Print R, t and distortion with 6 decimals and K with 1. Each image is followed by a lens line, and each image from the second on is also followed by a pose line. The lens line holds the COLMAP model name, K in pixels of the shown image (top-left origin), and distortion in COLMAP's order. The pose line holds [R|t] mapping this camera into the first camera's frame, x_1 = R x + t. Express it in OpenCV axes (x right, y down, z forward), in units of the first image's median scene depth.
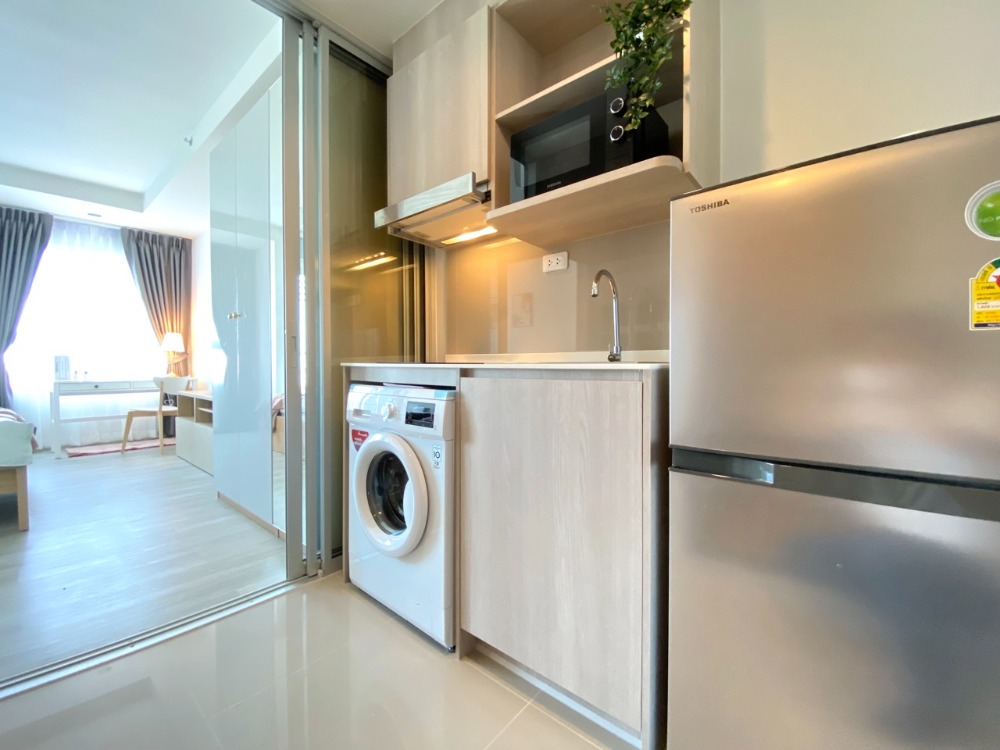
lens RADIAL K [[404.9, 0, 498.3], [0, 404.9, 370.4], [0, 0, 1]] dist [0.000704, -0.012910]
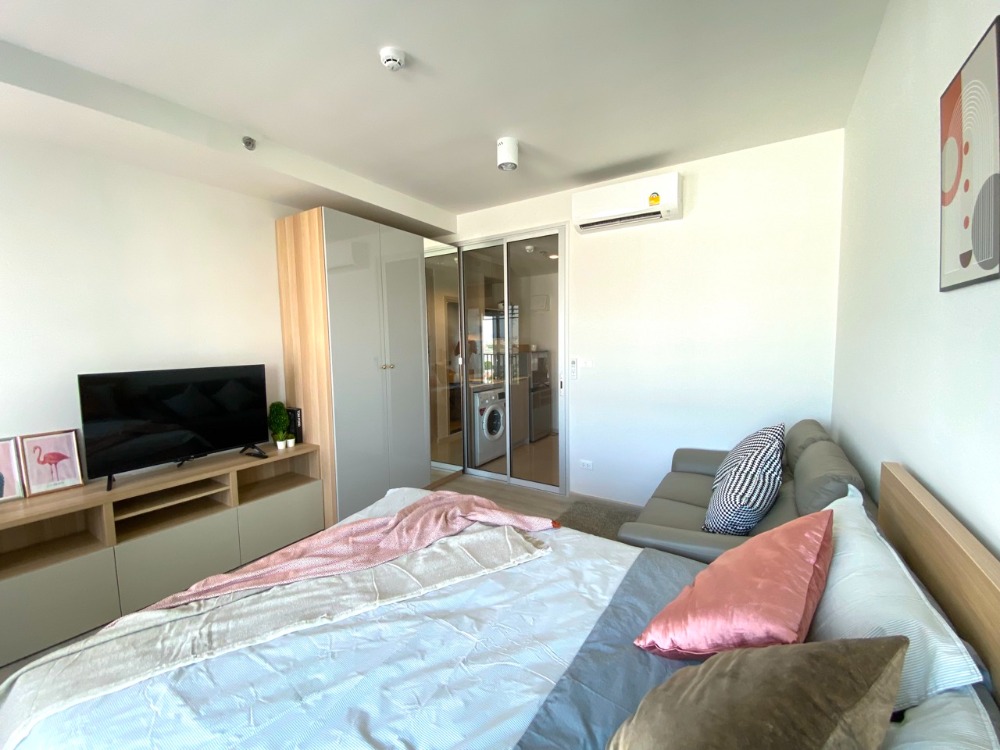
lens RADIAL K [[406.8, 0, 498.6], [0, 406.8, 372.7], [0, 0, 1]] dist [0.020690, -0.021137]
pose [[-0.125751, -0.074138, 0.989288, -1.226262], [0.033063, 0.996337, 0.078869, -0.125328], [-0.991511, 0.042627, -0.122839, 0.472116]]
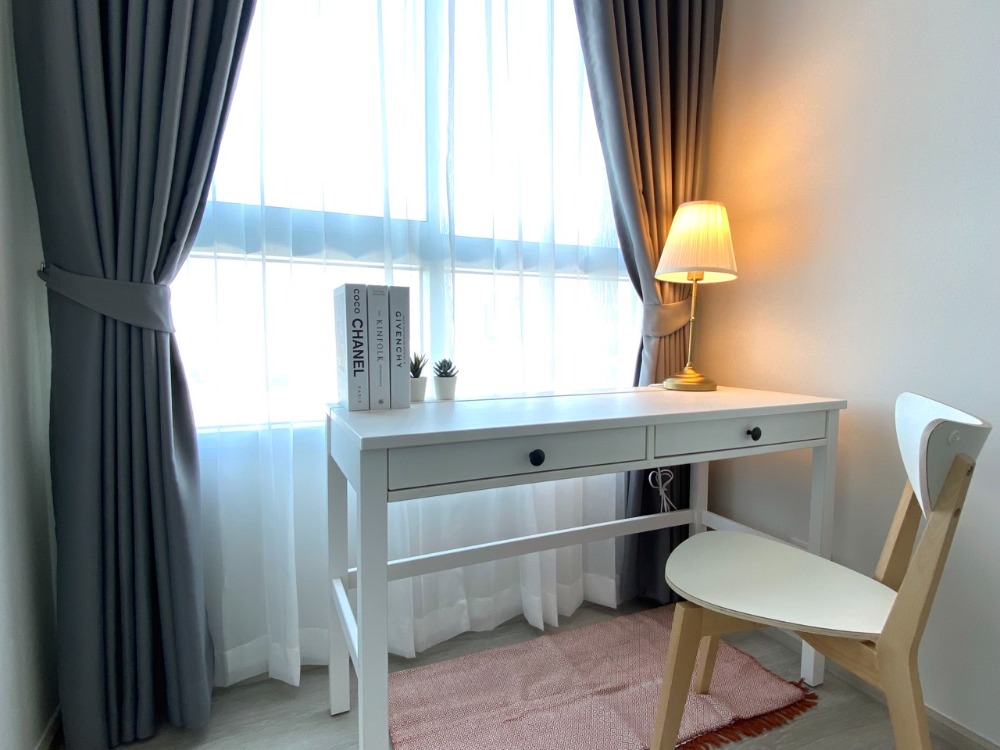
lens RADIAL K [[537.0, 0, 498.1], [0, 537.0, 370.3], [0, 0, 1]] dist [0.038519, -0.030212]
pose [[0.882353, 0.030898, -0.469573, -0.917046], [-0.010350, 0.998875, 0.046278, -0.009413], [0.470475, -0.035973, 0.881680, 0.789222]]
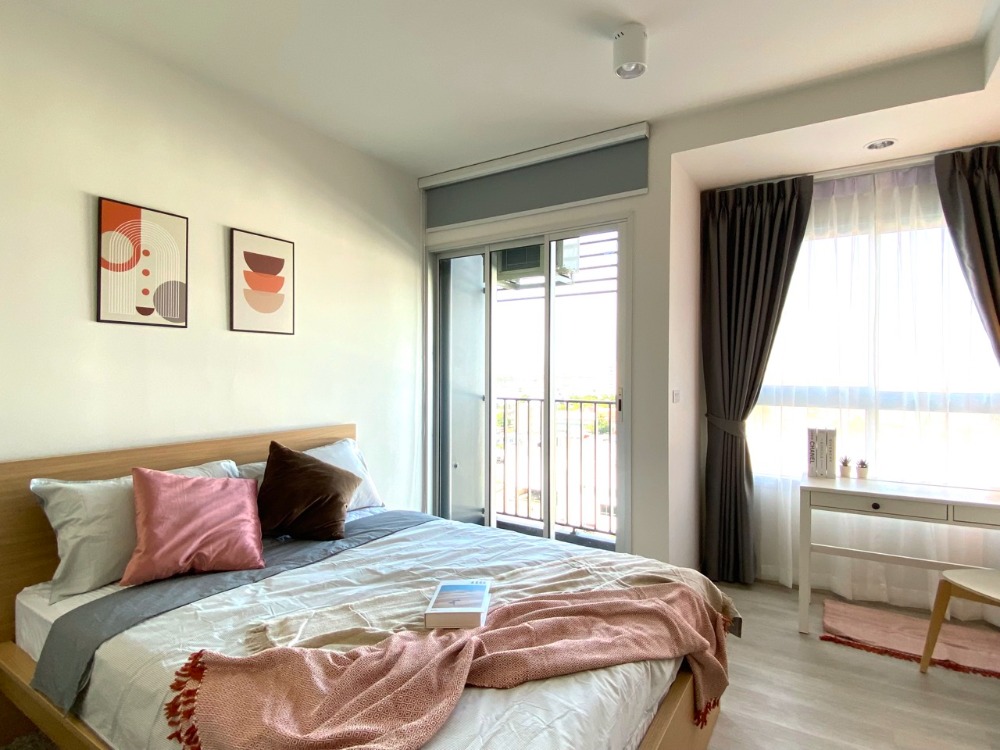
lens RADIAL K [[537.0, 0, 498.1], [0, 537.0, 370.3], [0, 0, 1]] dist [0.038519, -0.030212]
pose [[0.120486, 0.002312, -0.992712, -0.430182], [-0.024210, 0.999707, -0.000610, -0.108687], [0.992420, 0.024107, 0.120506, 0.484866]]
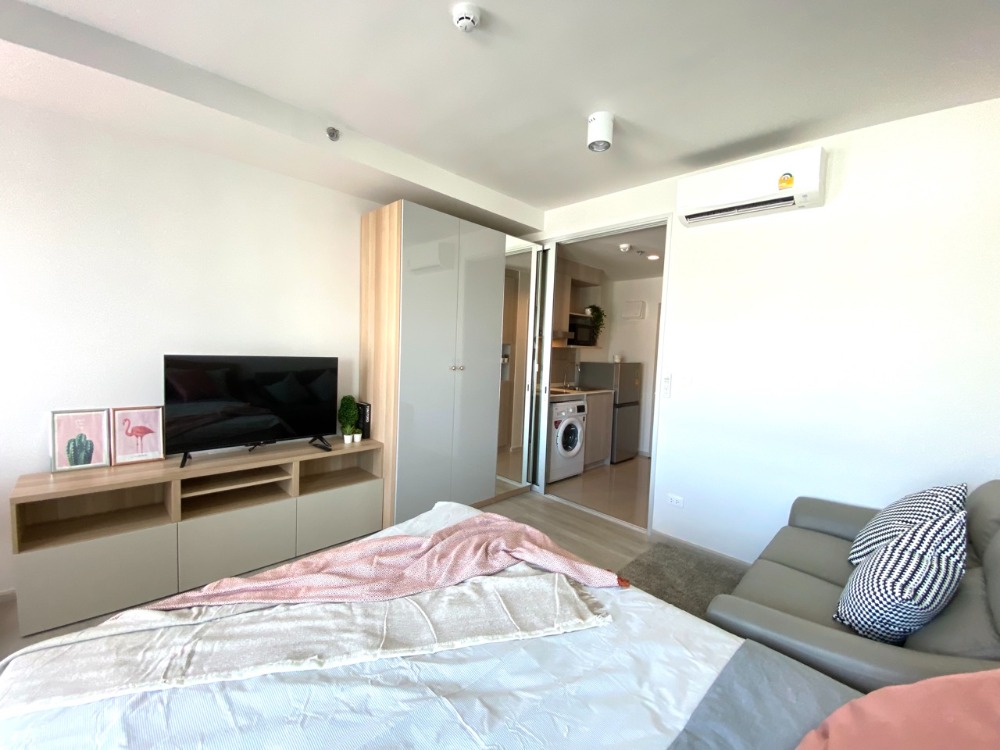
lens RADIAL K [[406.8, 0, 498.6], [0, 406.8, 372.7], [0, 0, 1]] dist [0.020690, -0.021137]
pose [[0.097736, -0.055068, 0.993688, -1.152755], [-0.023220, 0.998070, 0.057595, -0.117936], [-0.994941, -0.028703, 0.096268, 0.439673]]
